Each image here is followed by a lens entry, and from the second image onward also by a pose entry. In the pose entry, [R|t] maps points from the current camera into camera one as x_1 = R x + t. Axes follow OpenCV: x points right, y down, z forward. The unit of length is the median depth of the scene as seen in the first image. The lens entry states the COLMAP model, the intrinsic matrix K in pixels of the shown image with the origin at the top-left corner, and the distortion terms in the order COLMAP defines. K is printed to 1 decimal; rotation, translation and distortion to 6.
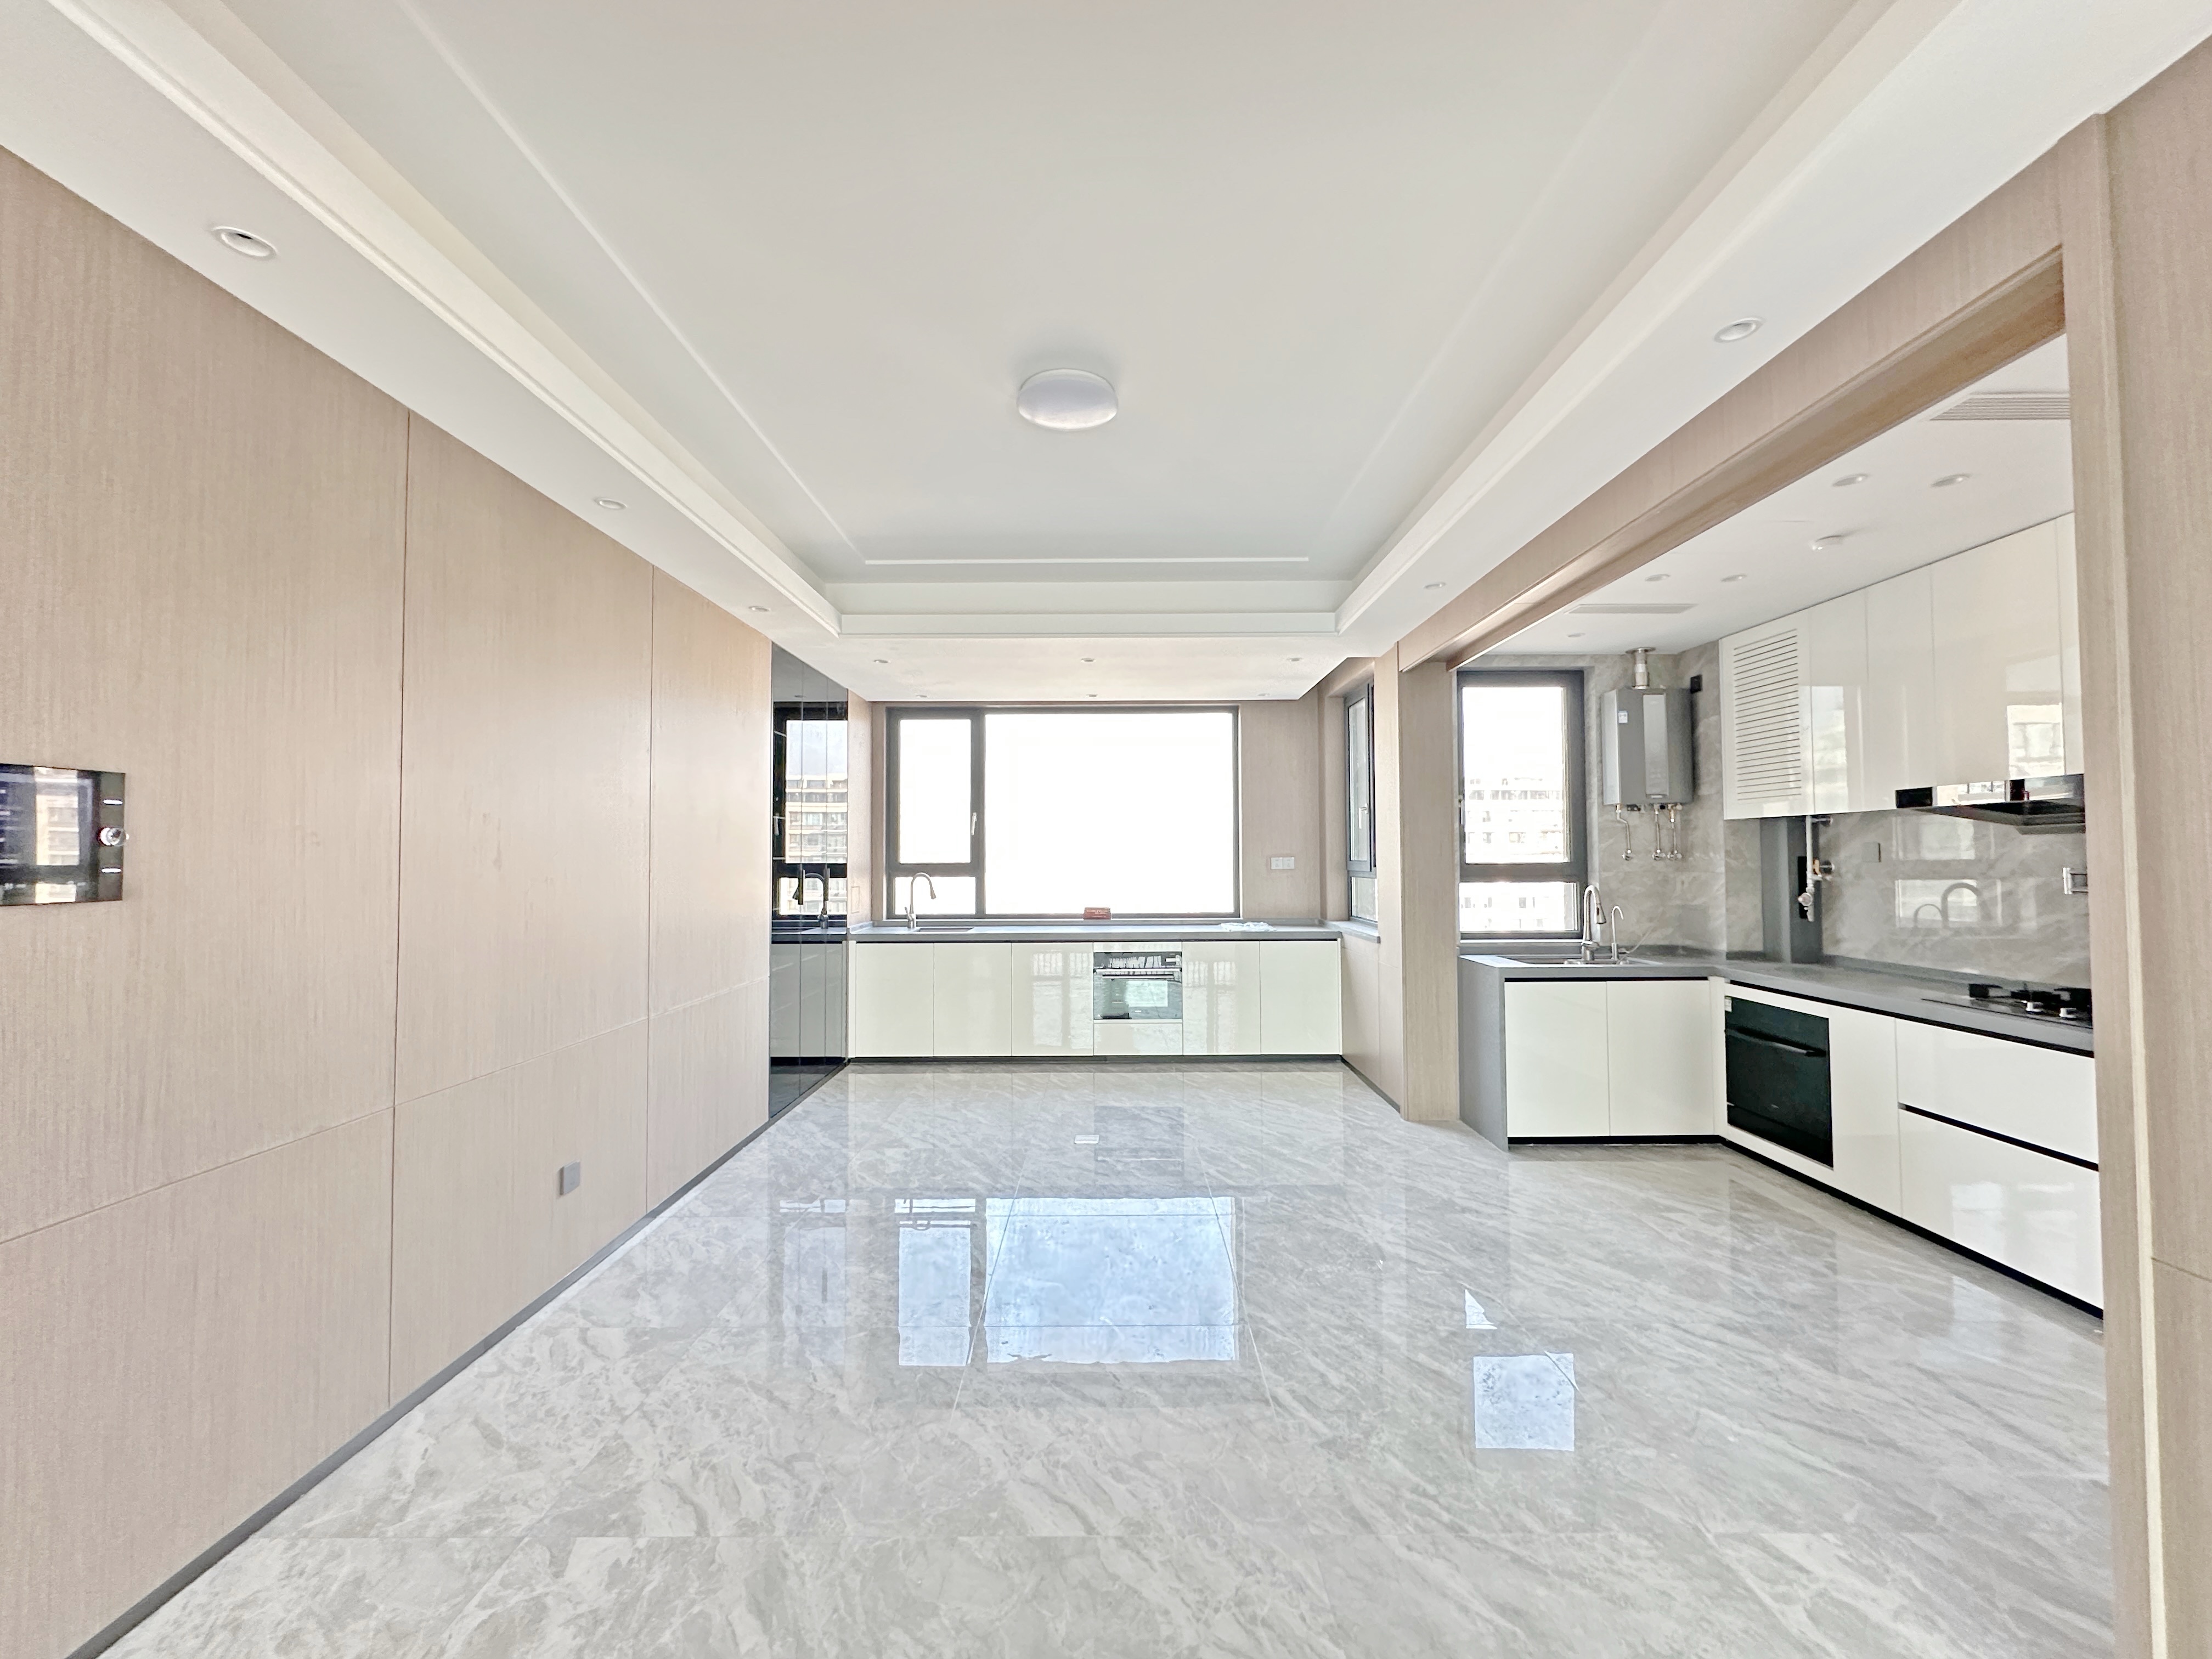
lens RADIAL K [[874.3, 0, 1106.7], [0, 874.3, 835.6], [0, 0, 1]] dist [0.003667, 0.000262]
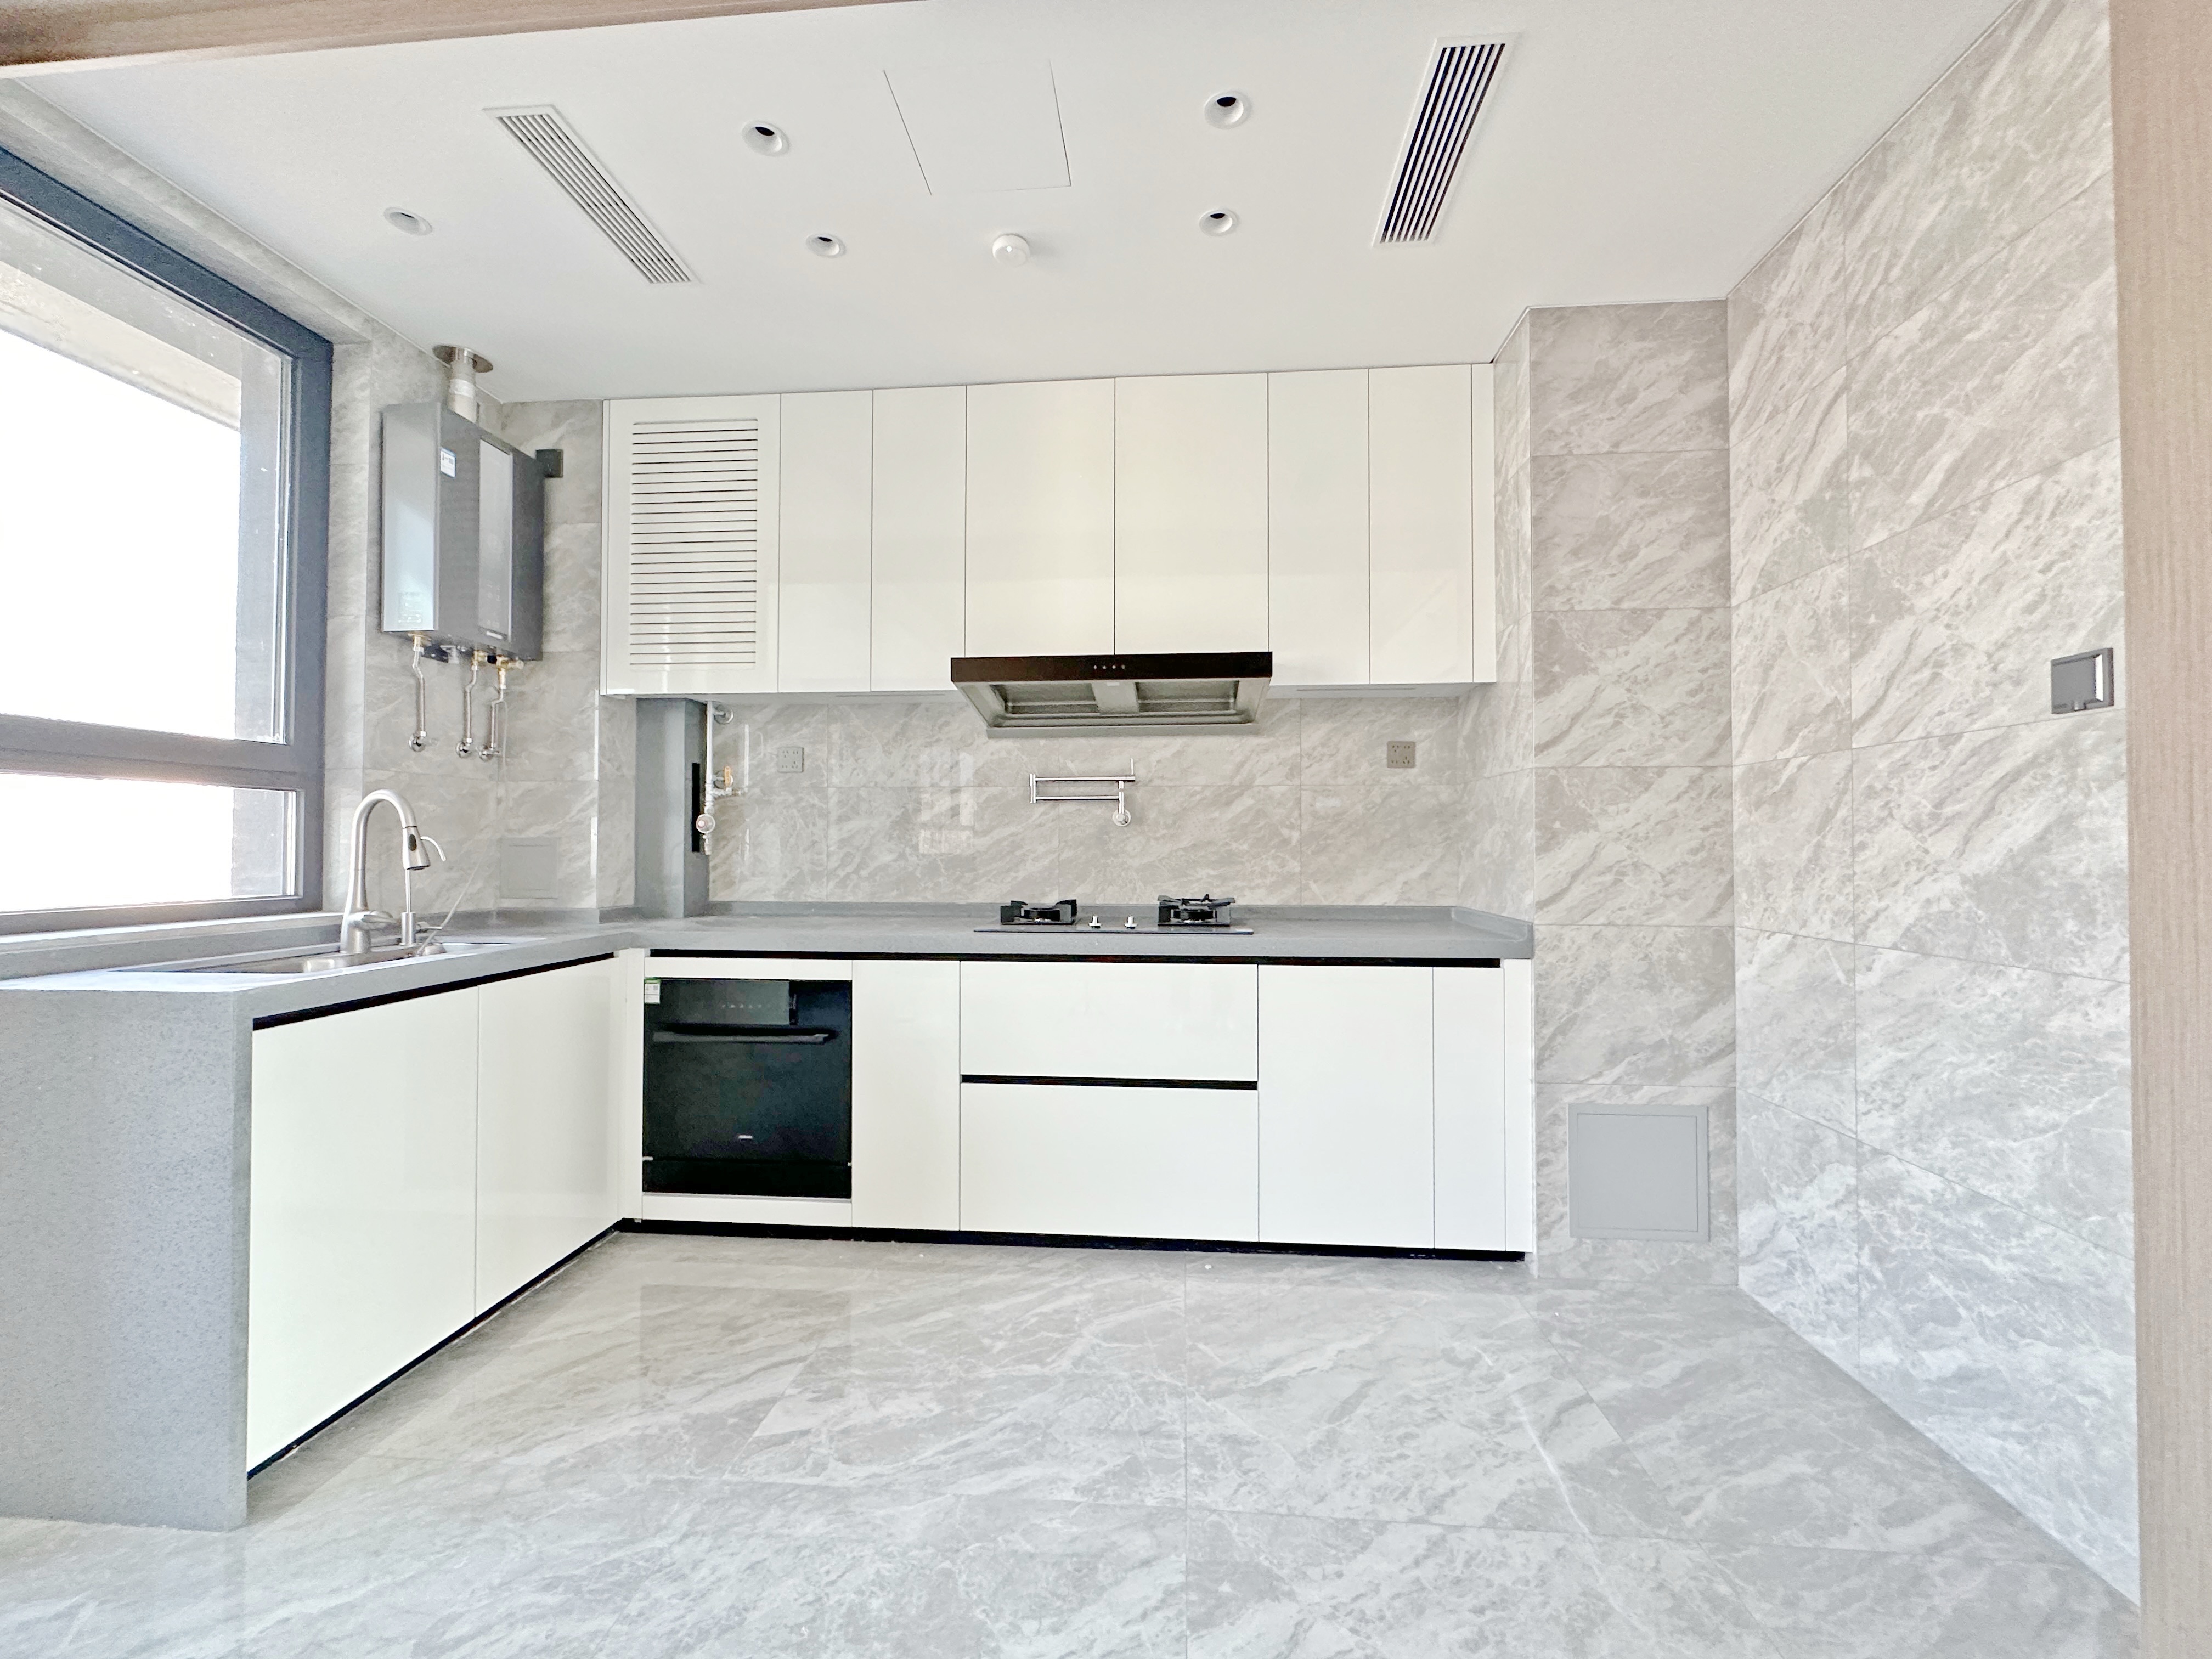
lens RADIAL K [[874.3, 0, 1111.0], [0, 874.3, 831.8], [0, 0, 1]] dist [0.003667, 0.000262]
pose [[0.076359, 0.019888, 0.996882, 0.105047], [-0.030680, 0.999375, -0.017588, 0.066439], [-0.996608, -0.029241, 0.076921, 0.509054]]
